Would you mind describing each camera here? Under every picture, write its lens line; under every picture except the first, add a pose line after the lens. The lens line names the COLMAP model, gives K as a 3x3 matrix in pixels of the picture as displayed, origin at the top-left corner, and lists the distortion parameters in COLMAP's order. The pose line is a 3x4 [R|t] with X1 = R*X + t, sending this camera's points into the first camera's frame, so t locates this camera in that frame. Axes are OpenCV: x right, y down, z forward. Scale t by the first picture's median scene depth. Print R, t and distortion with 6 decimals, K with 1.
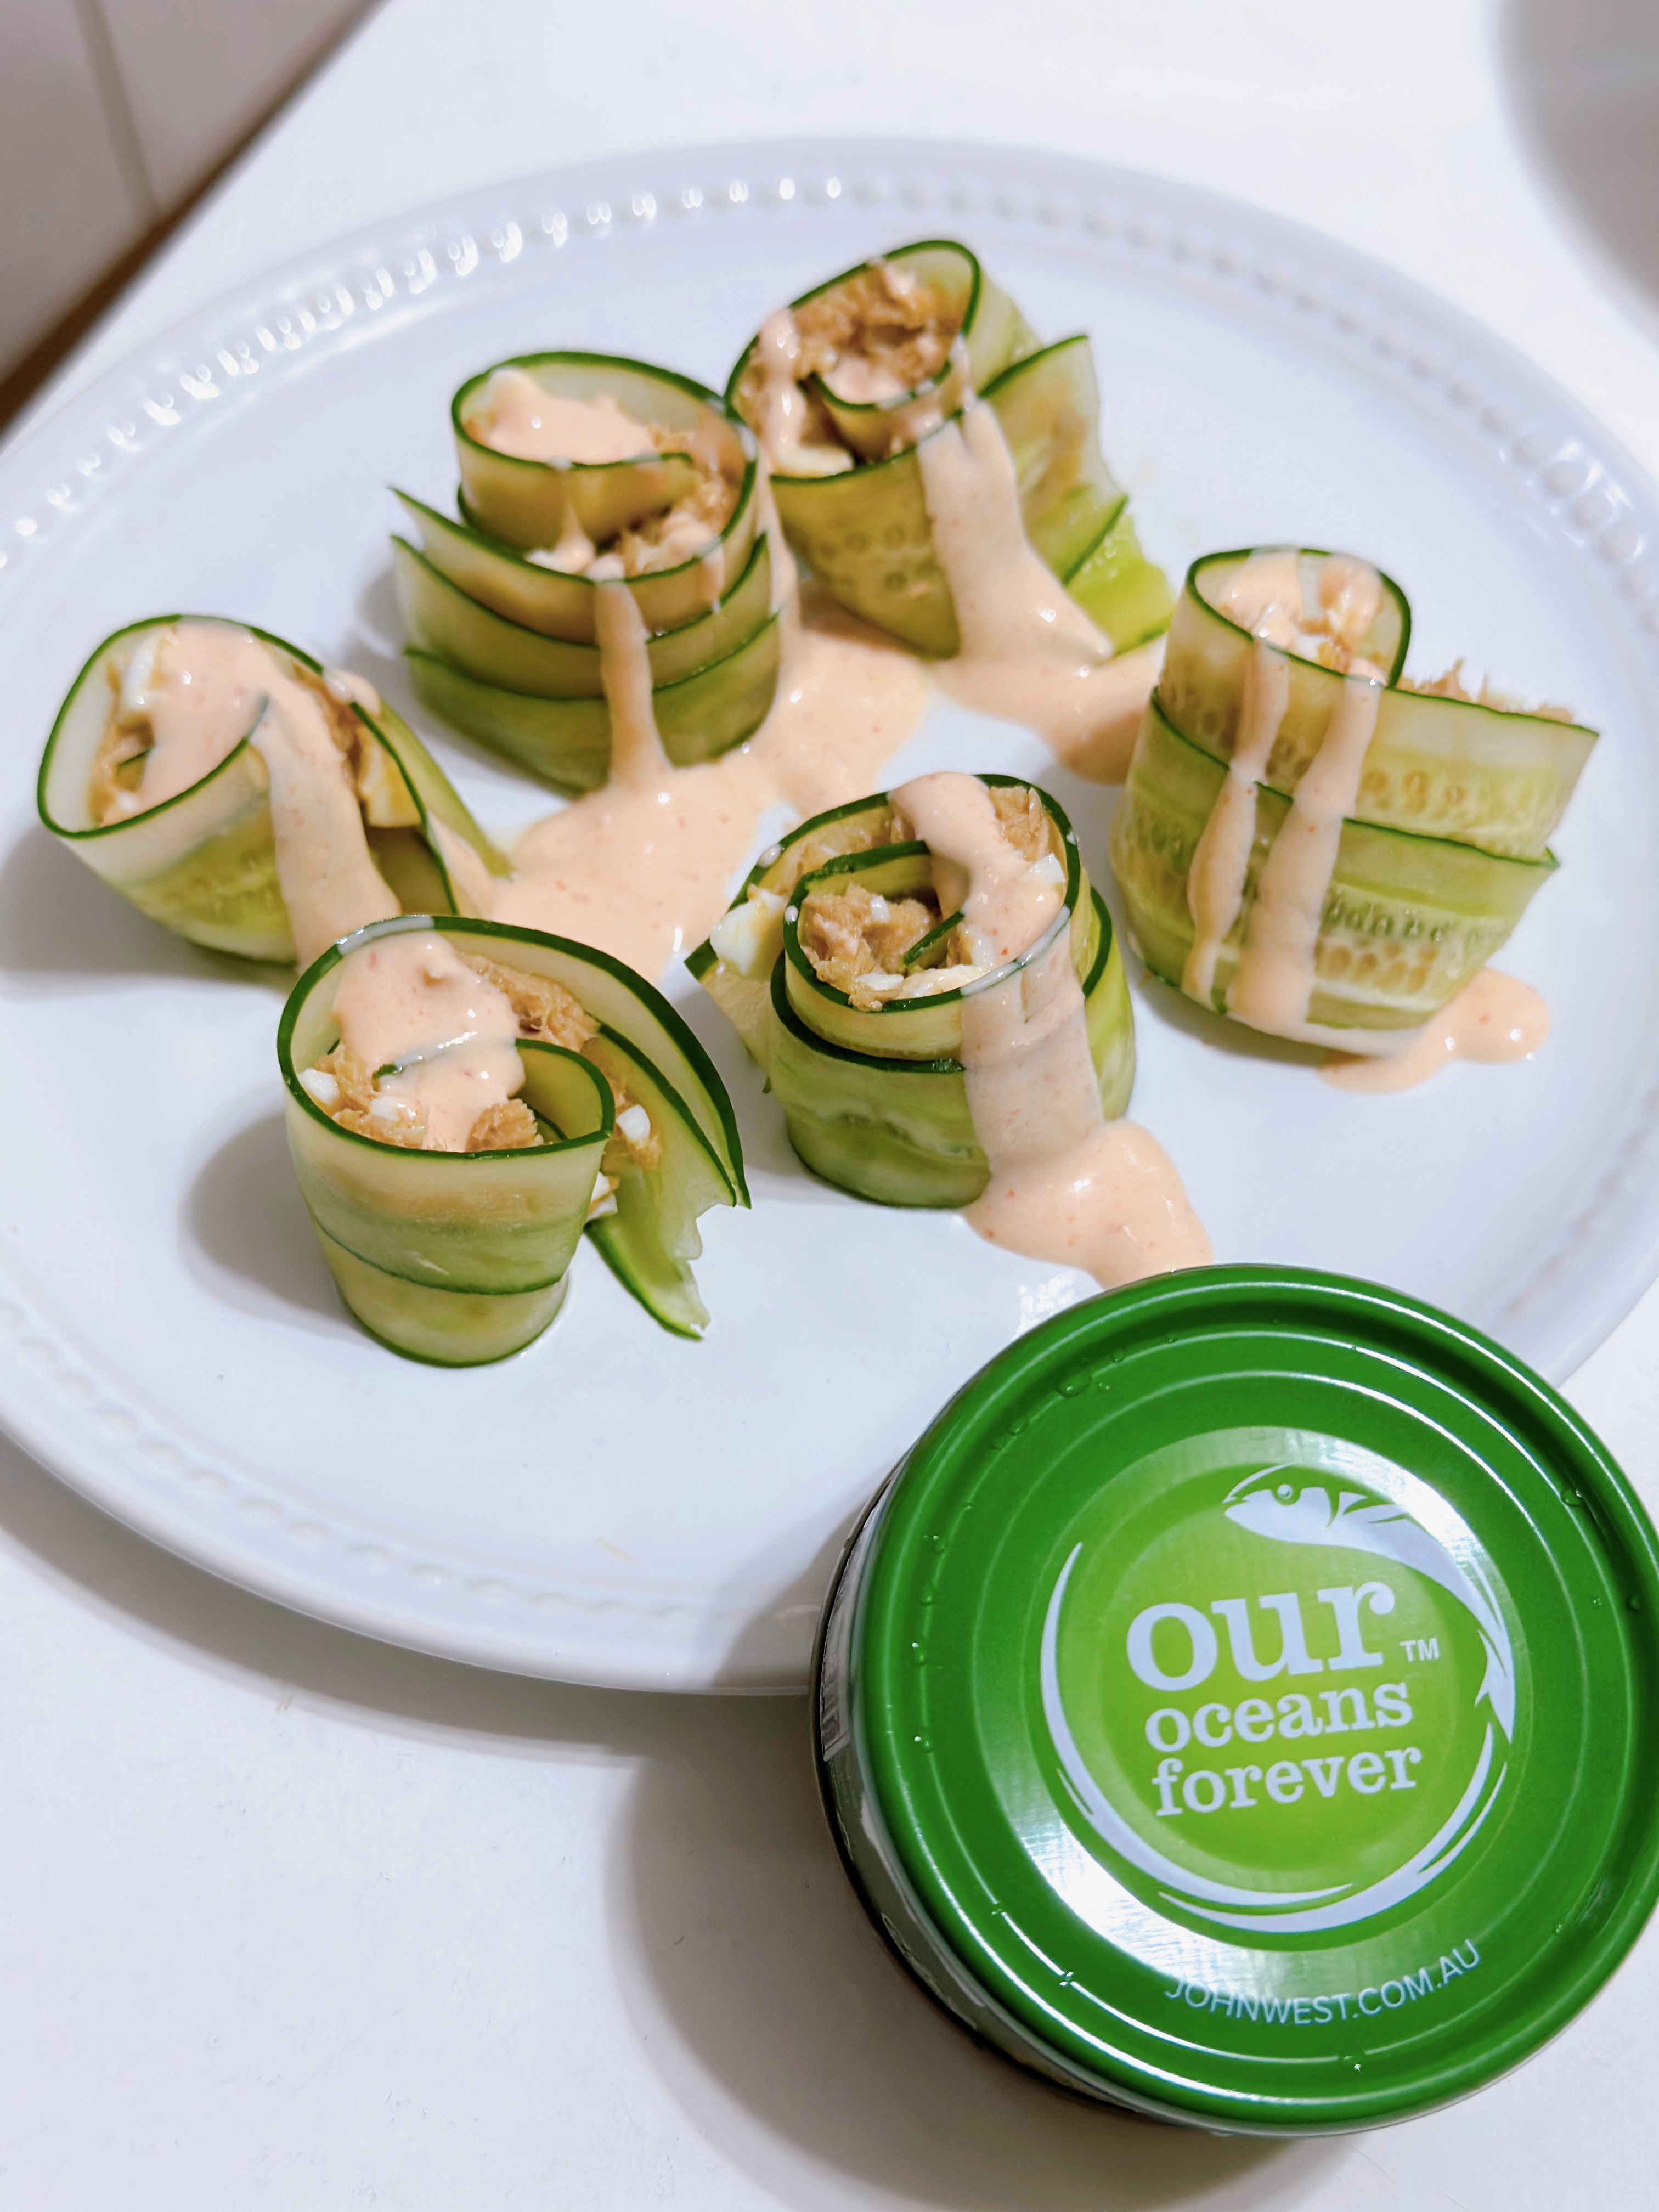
lens RADIAL K [[3244.4, 0, 864.9], [0, 3244.4, 1104.9], [0, 0, 1]] dist [0.208672, -0.760891]
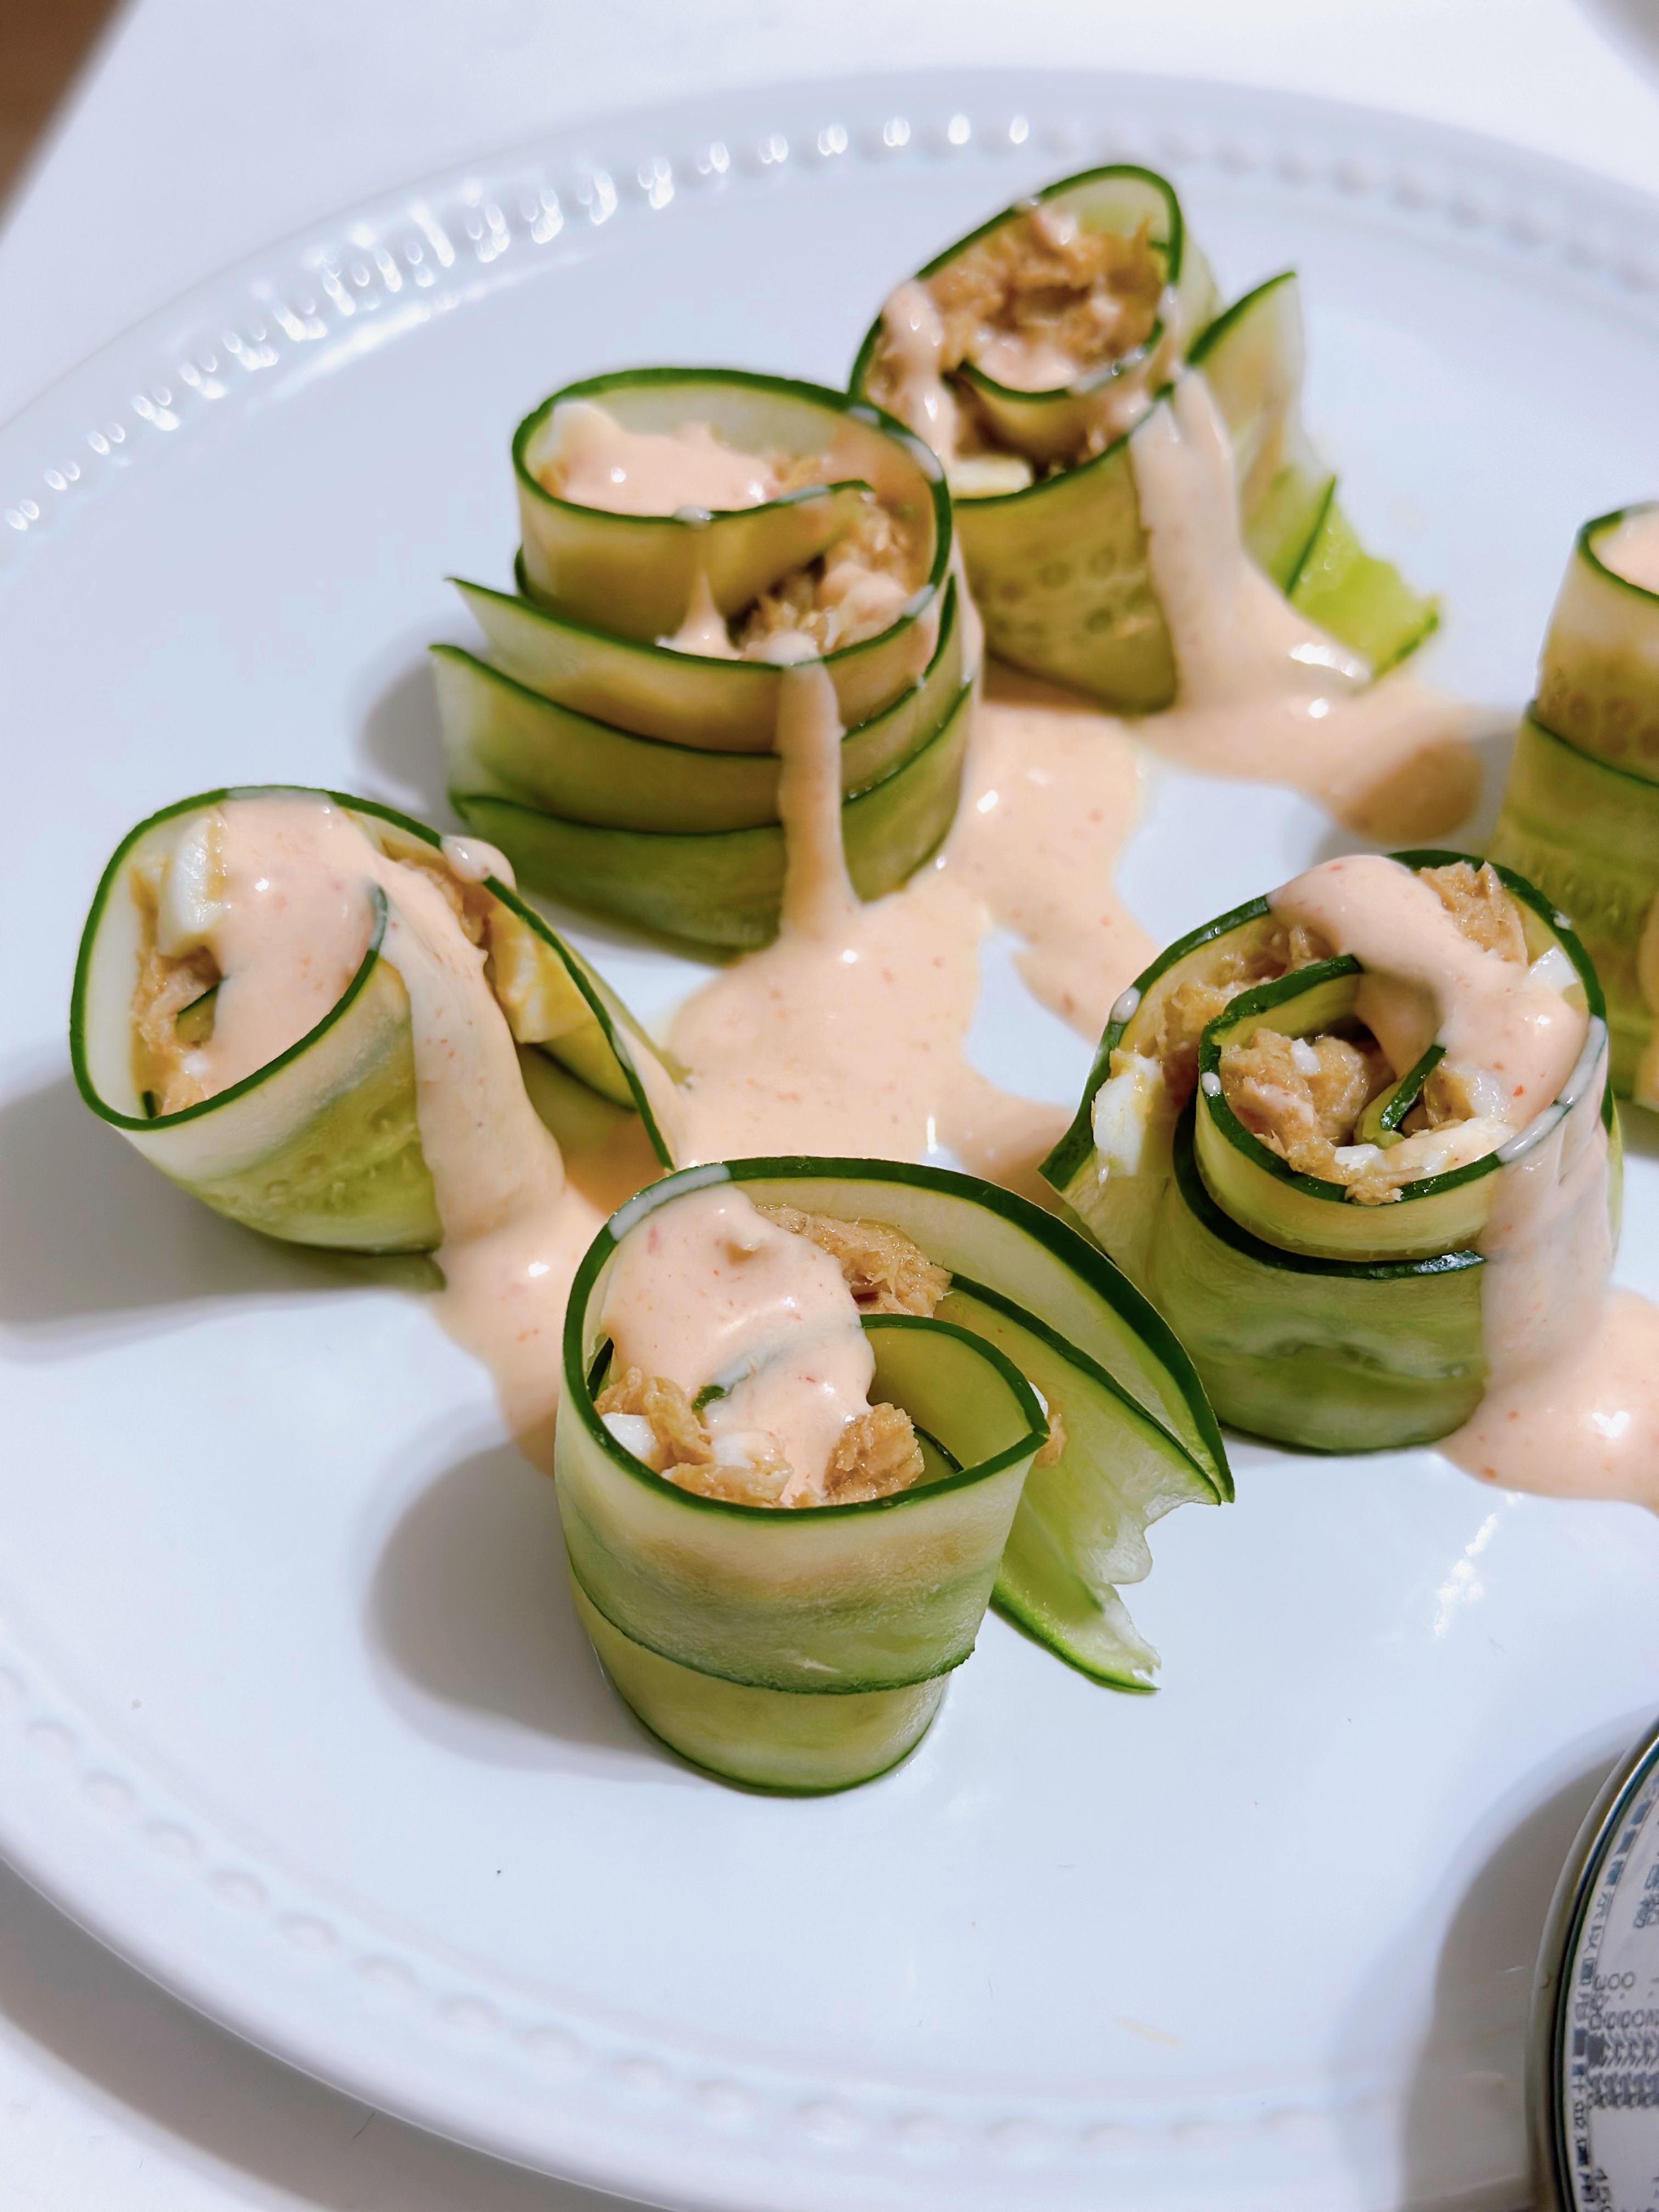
lens RADIAL K [[3244.4, 0, 864.9], [0, 3244.4, 1104.9], [0, 0, 1]] dist [0.208672, -0.760891]
pose [[0.973765, -0.149750, 0.171339, -0.205319], [0.153056, 0.988198, -0.006175, -0.057137], [-0.168392, 0.032237, 0.985193, 0.286897]]
